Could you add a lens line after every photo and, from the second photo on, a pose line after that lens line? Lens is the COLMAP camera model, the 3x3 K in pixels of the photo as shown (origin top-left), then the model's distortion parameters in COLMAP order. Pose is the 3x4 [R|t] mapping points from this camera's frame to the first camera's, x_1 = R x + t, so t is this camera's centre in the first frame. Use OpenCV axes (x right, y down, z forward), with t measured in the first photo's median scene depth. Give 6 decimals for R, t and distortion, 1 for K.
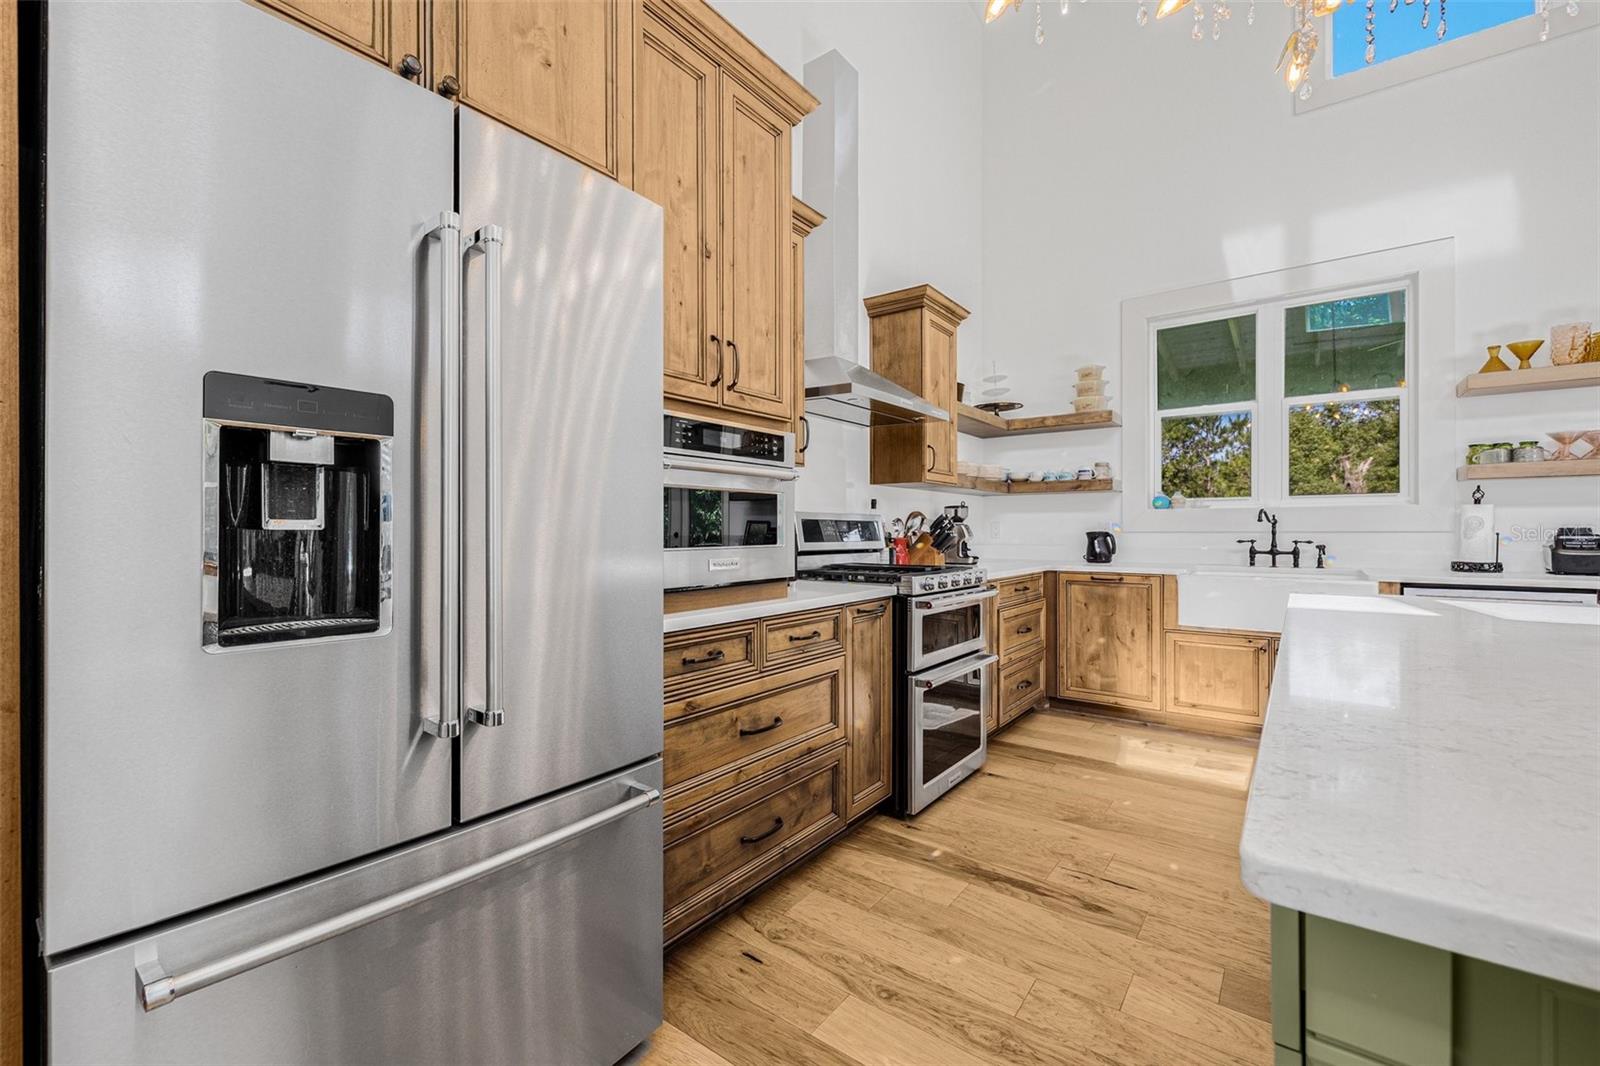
lens RADIAL K [[677.9, 0, 789.9], [0, 677.9, 530.0], [0, 0, 1]] dist [-0.000136, -0.000695]
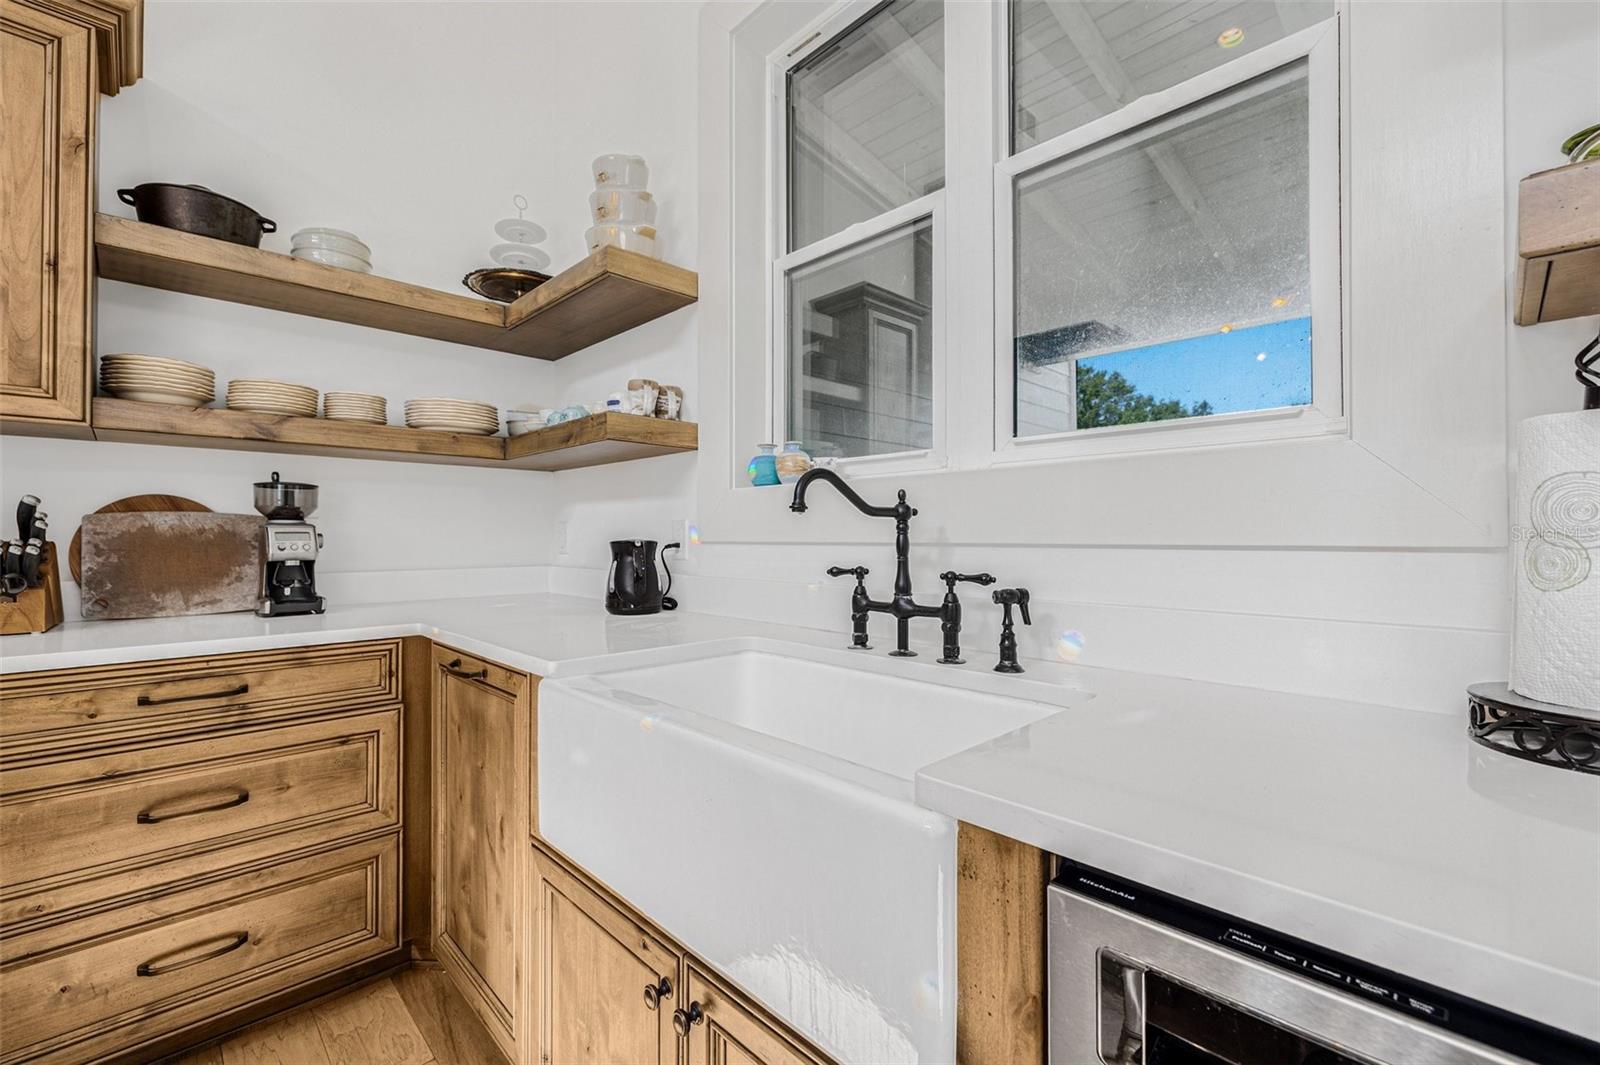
lens RADIAL K [[677.9, 0, 797.7], [0, 677.9, 528.3], [0, 0, 1]] dist [-0.000136, -0.000695]
pose [[0.987810, 0.000860, -0.155659, 0.816551], [-0.002960, 0.999908, -0.013258, -0.000500], [0.155633, 0.013557, 0.987722, 0.773297]]
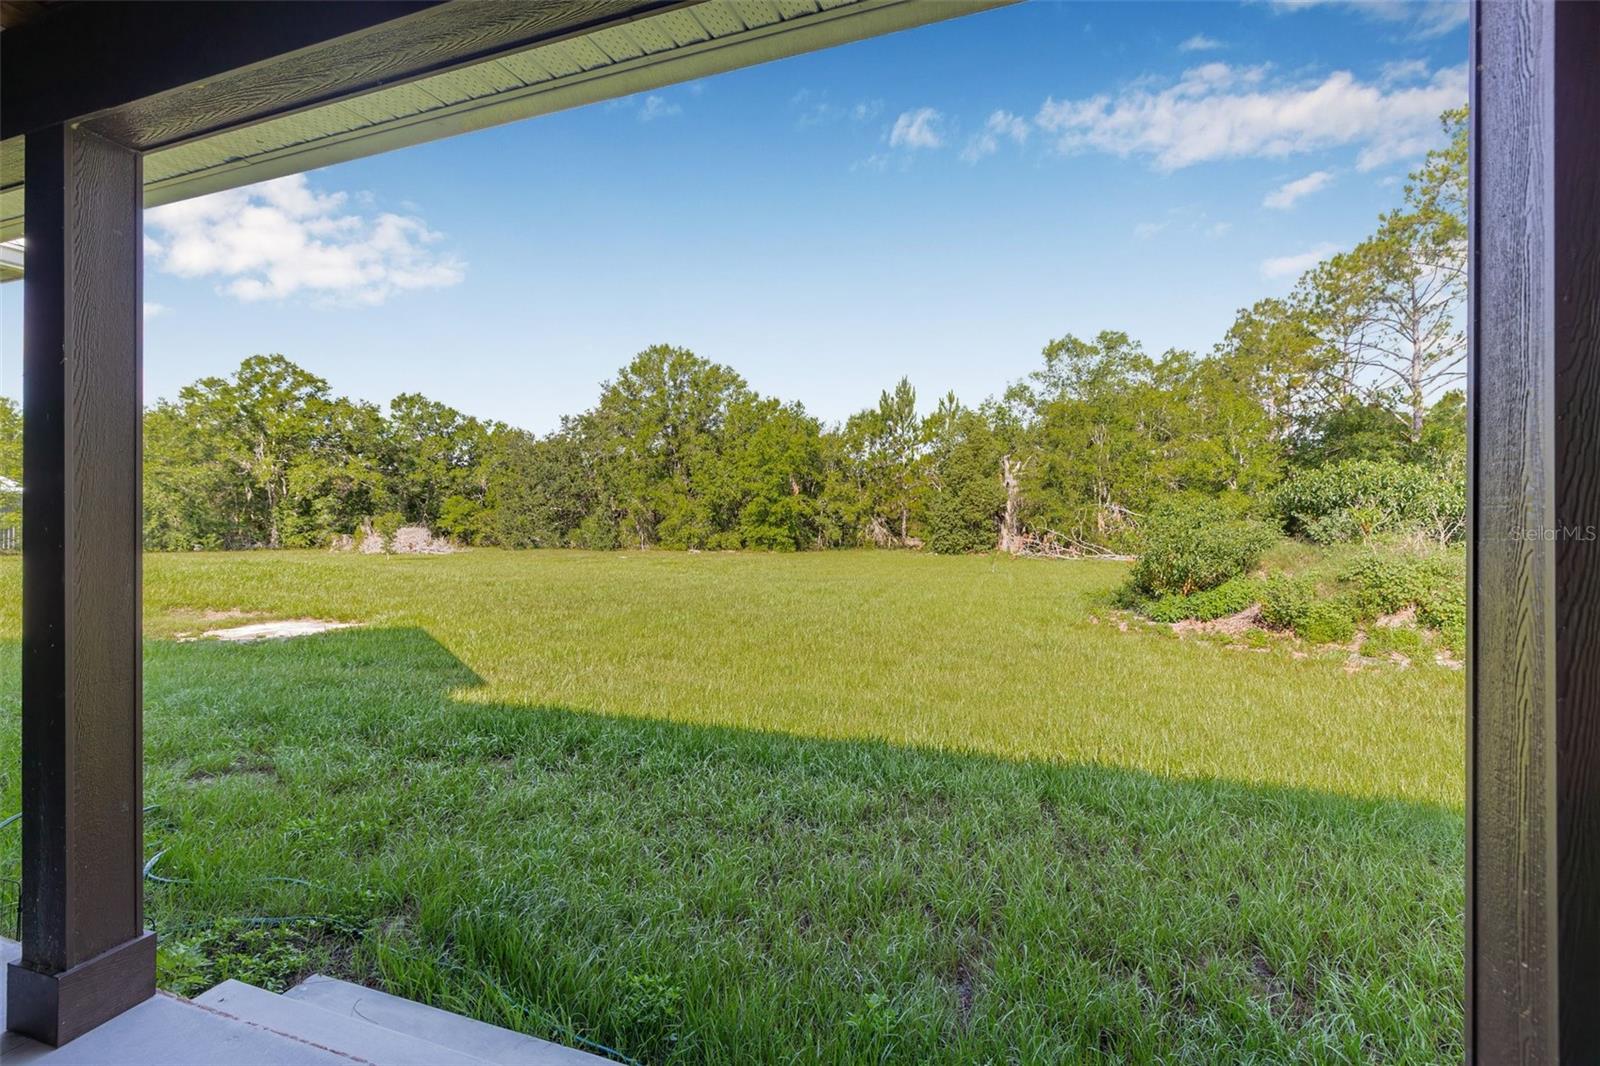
lens RADIAL K [[677.9, 0, 803.7], [0, 677.9, 520.9], [0, 0, 1]] dist [-0.000136, -0.000695]
pose [[0.952089, 0.000804, 0.305821, 2.373094], [-0.000533, 0.999999, -0.000969, -0.081144], [-0.305822, 0.000760, 0.952088, 1.099860]]
